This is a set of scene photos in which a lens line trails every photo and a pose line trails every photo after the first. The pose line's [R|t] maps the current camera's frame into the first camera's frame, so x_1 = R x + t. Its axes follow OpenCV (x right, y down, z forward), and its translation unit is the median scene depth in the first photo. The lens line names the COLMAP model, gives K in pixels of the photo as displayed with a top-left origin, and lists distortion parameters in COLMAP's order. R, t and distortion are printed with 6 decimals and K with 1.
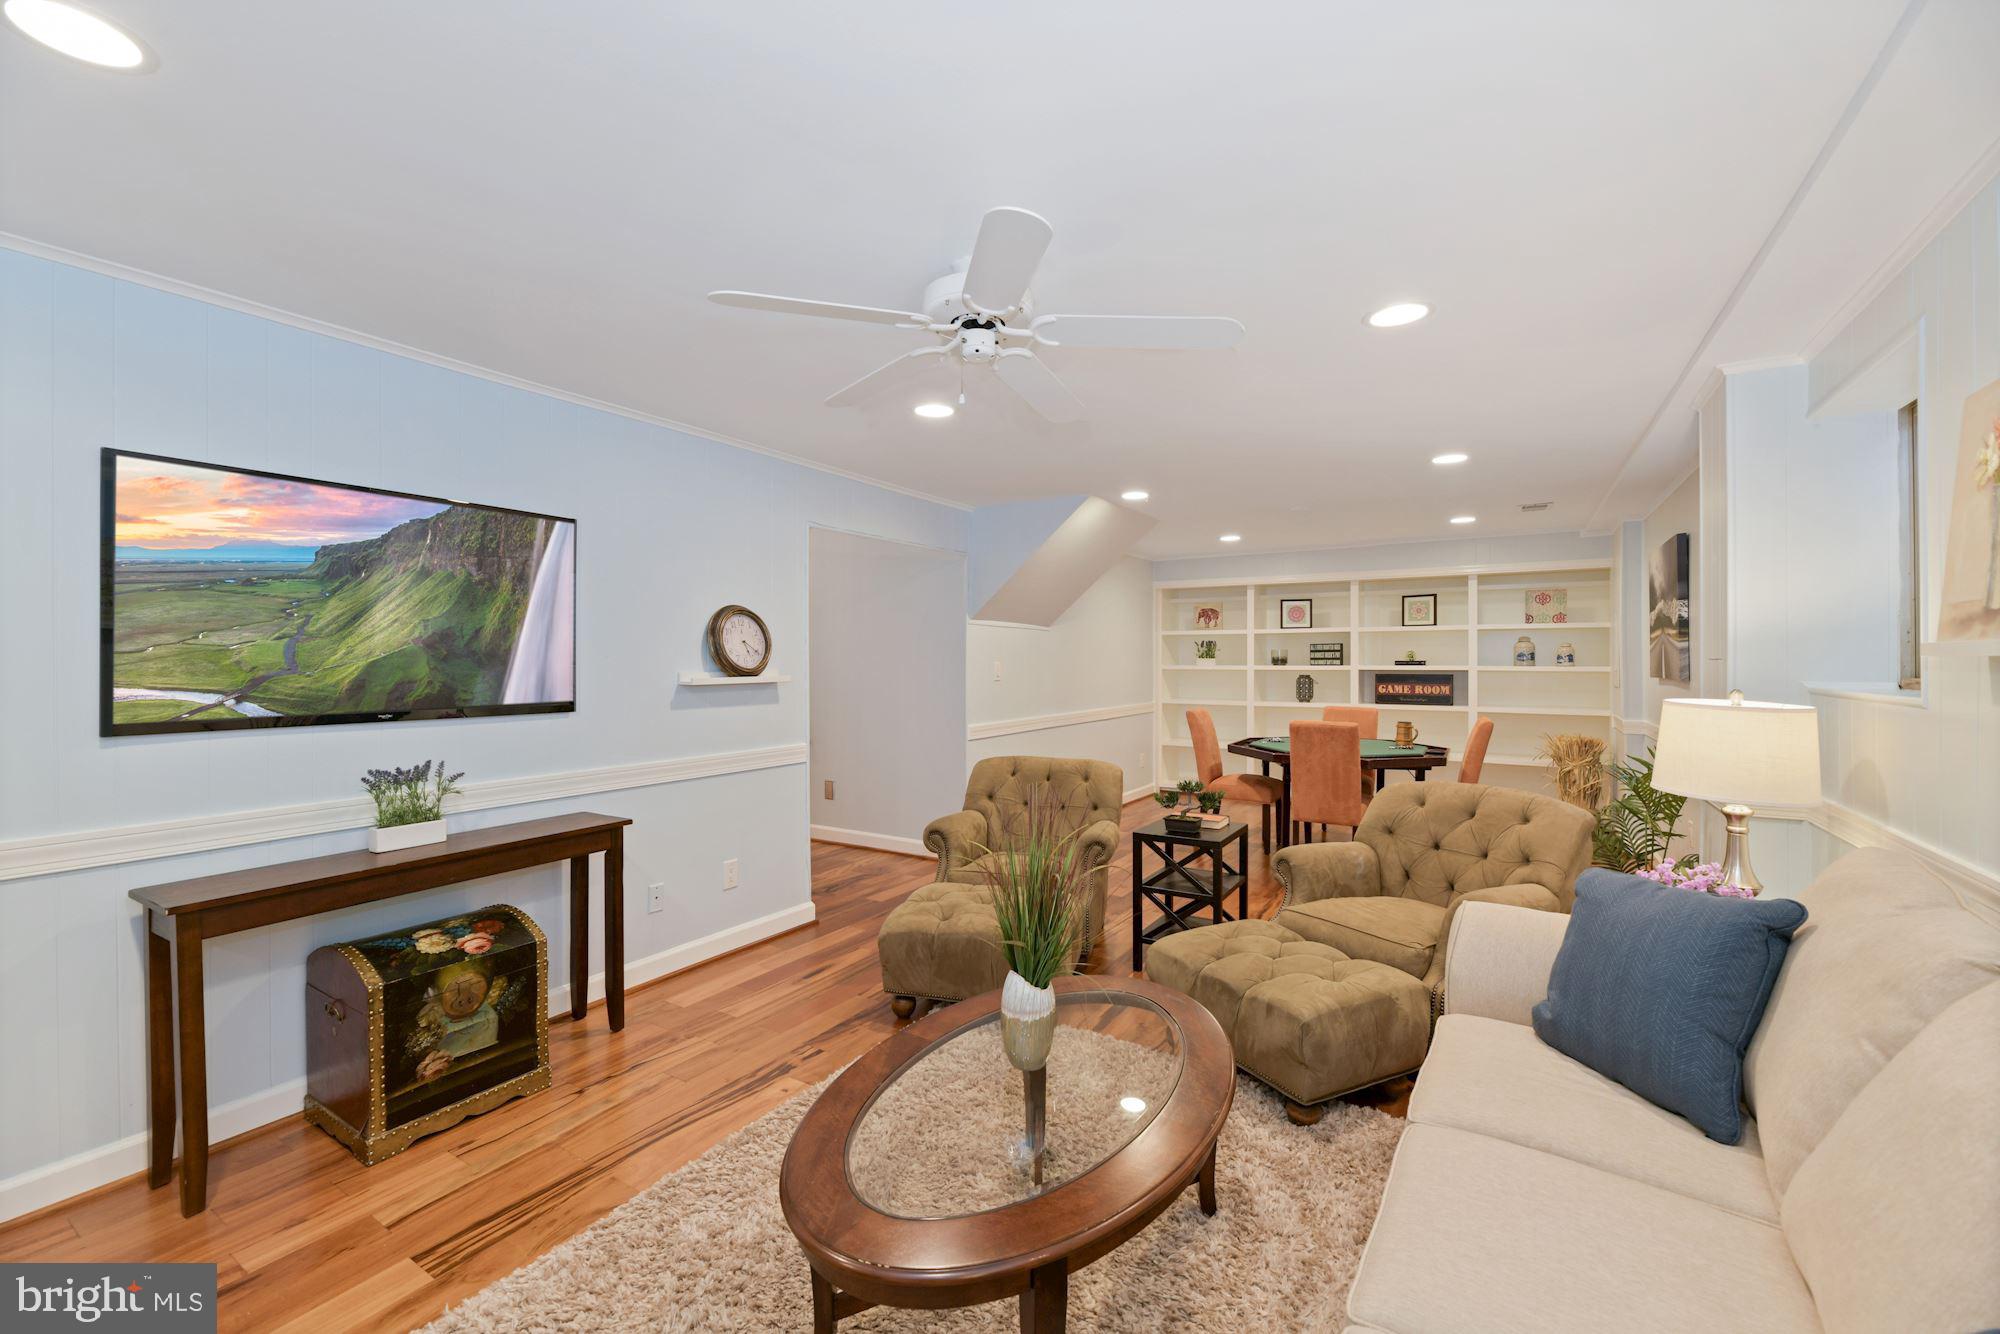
lens RADIAL K [[813.6, 0, 995.0], [0, 813.6, 664.0], [0, 0, 1]] dist [-0.000435, -0.000124]
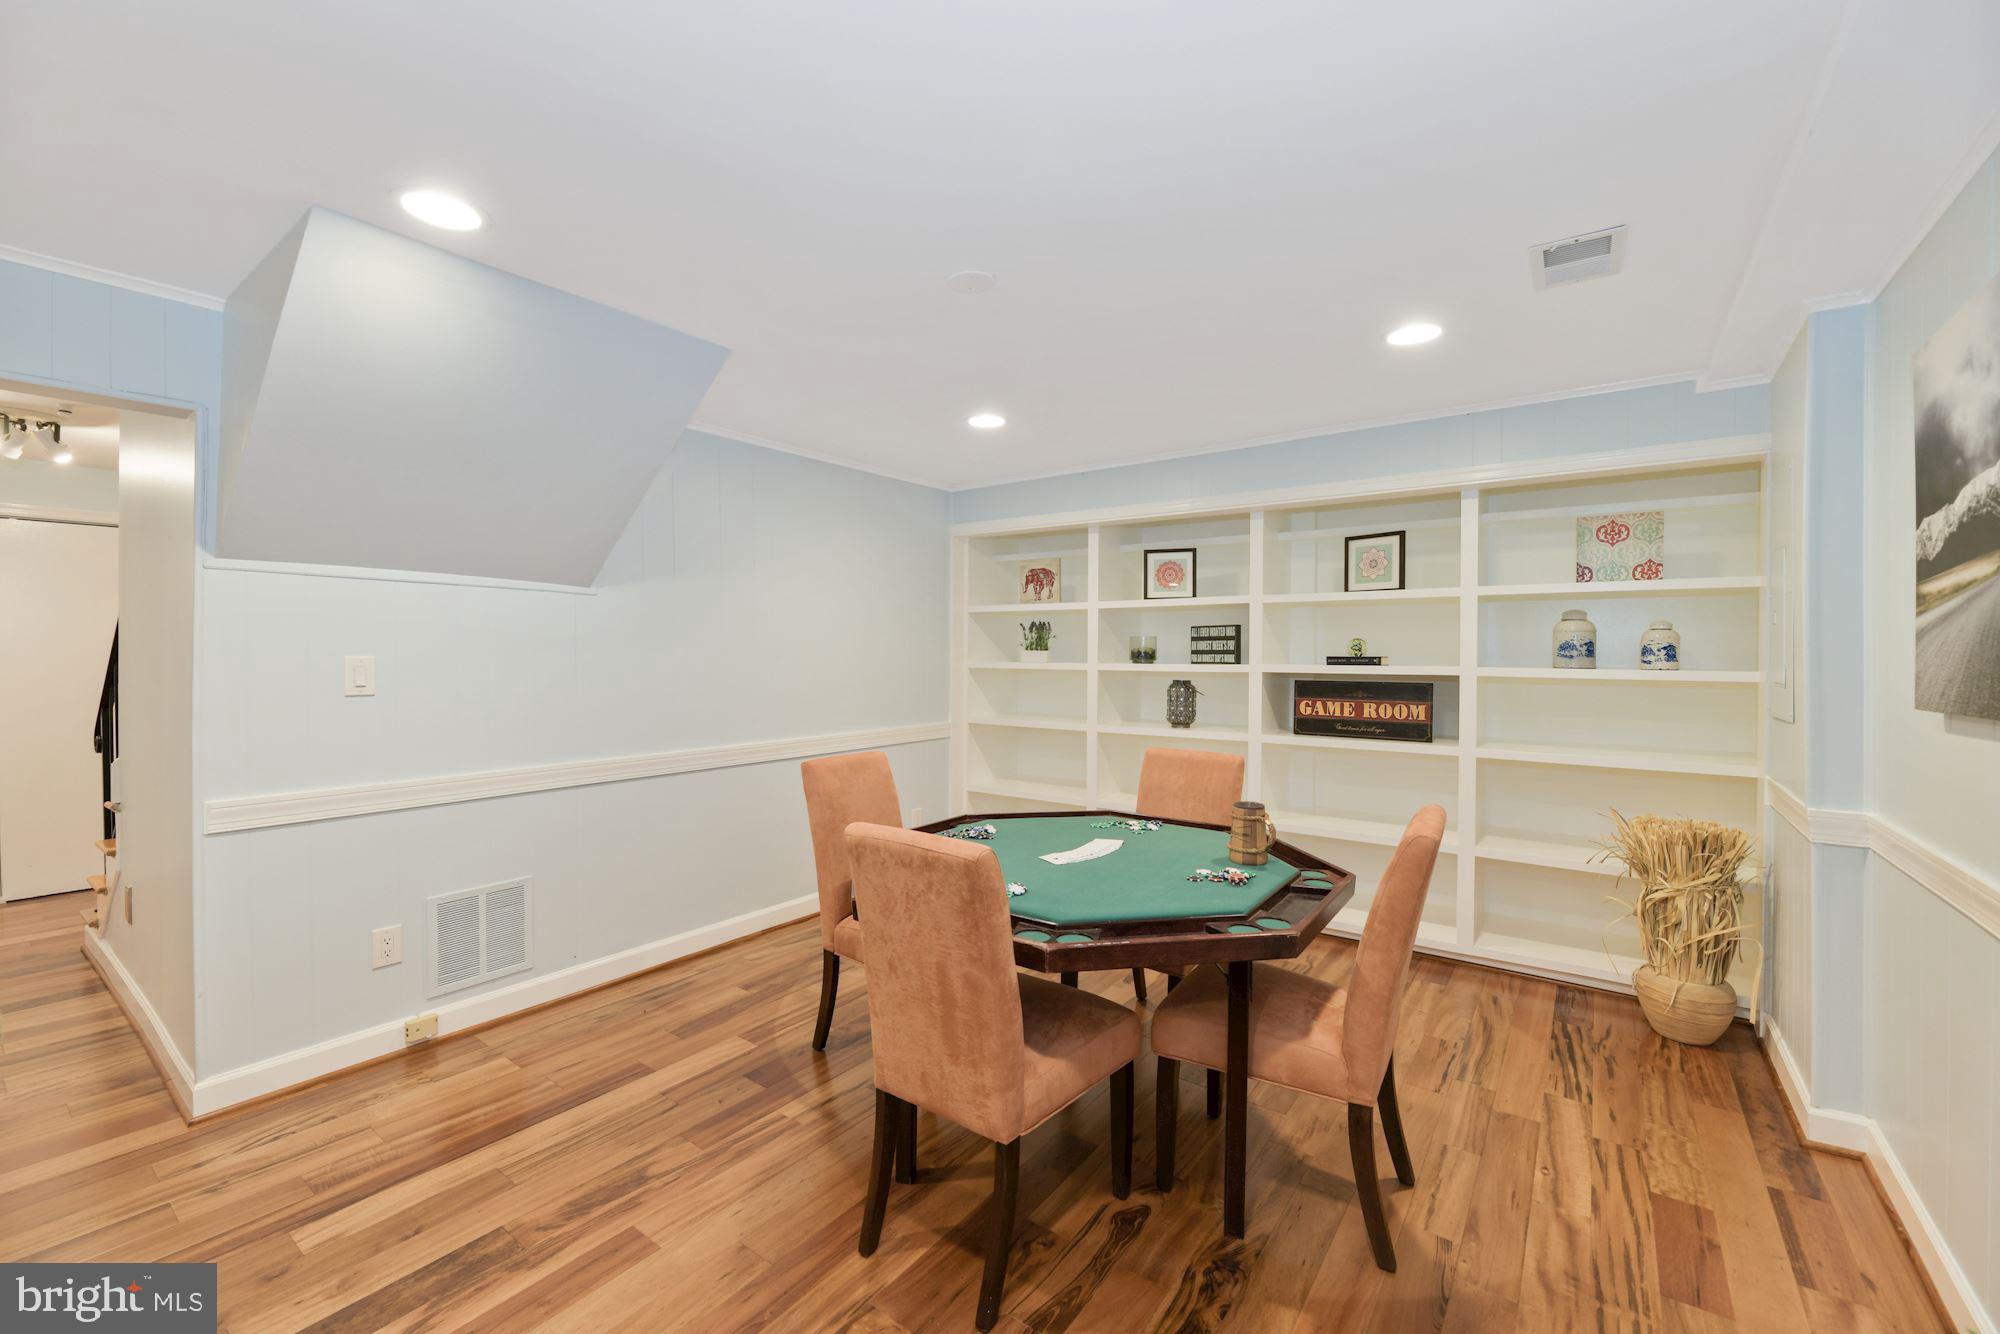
lens RADIAL K [[813.6, 0, 1003.0], [0, 813.6, 661.3], [0, 0, 1]] dist [-0.000435, -0.000124]
pose [[0.997601, 0.005965, -0.068971, 0.316601], [-0.005547, 0.999965, 0.006242, -0.002829], [0.069006, -0.005844, 0.997599, 0.449640]]
